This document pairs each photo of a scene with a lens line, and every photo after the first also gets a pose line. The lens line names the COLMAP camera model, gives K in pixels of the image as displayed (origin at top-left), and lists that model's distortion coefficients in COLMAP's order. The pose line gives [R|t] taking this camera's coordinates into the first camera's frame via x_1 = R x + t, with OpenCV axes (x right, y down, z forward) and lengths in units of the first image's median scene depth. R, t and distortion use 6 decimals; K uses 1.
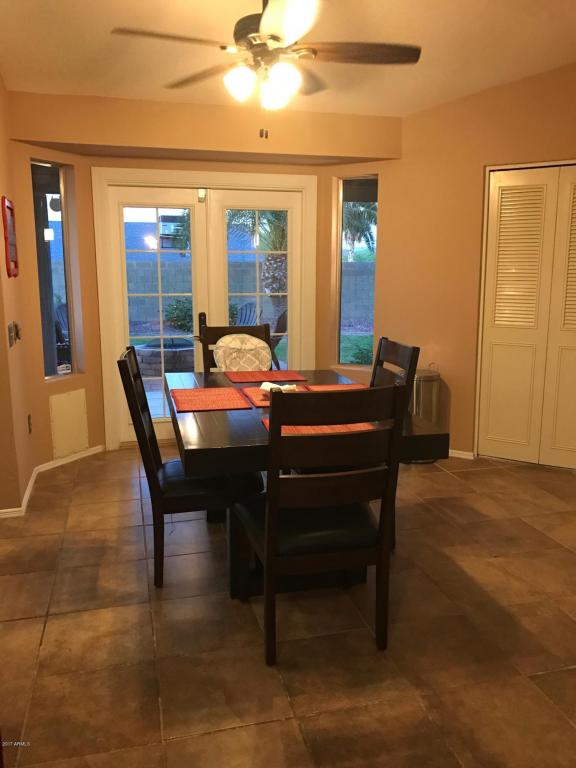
lens RADIAL K [[631.5, 0, 283.6], [0, 631.5, 385.7], [0, 0, 1]] dist [0.094119, -0.180074]
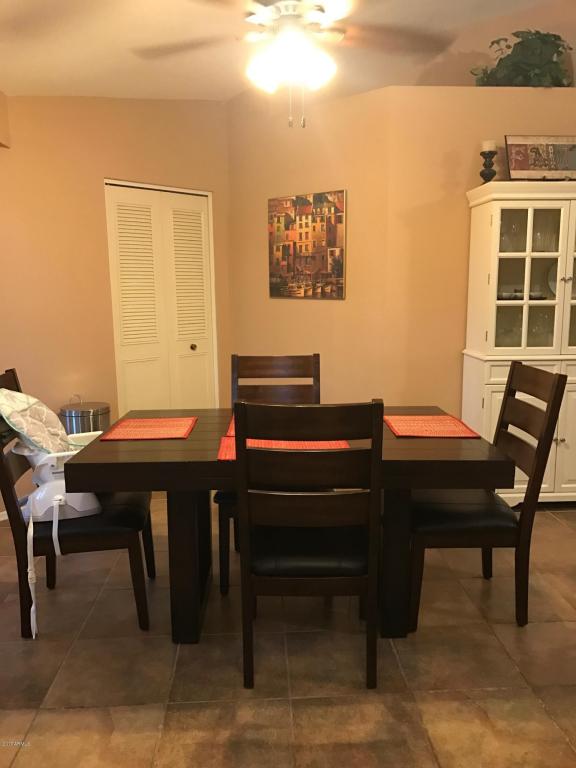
lens RADIAL K [[631.5, 0, 283.6], [0, 631.5, 385.7], [0, 0, 1]] dist [0.094119, -0.180074]
pose [[0.183187, -0.143023, 0.972619, -1.182544], [0.184150, 0.976840, 0.108960, -0.187233], [-0.965677, 0.159147, 0.205282, 1.149188]]
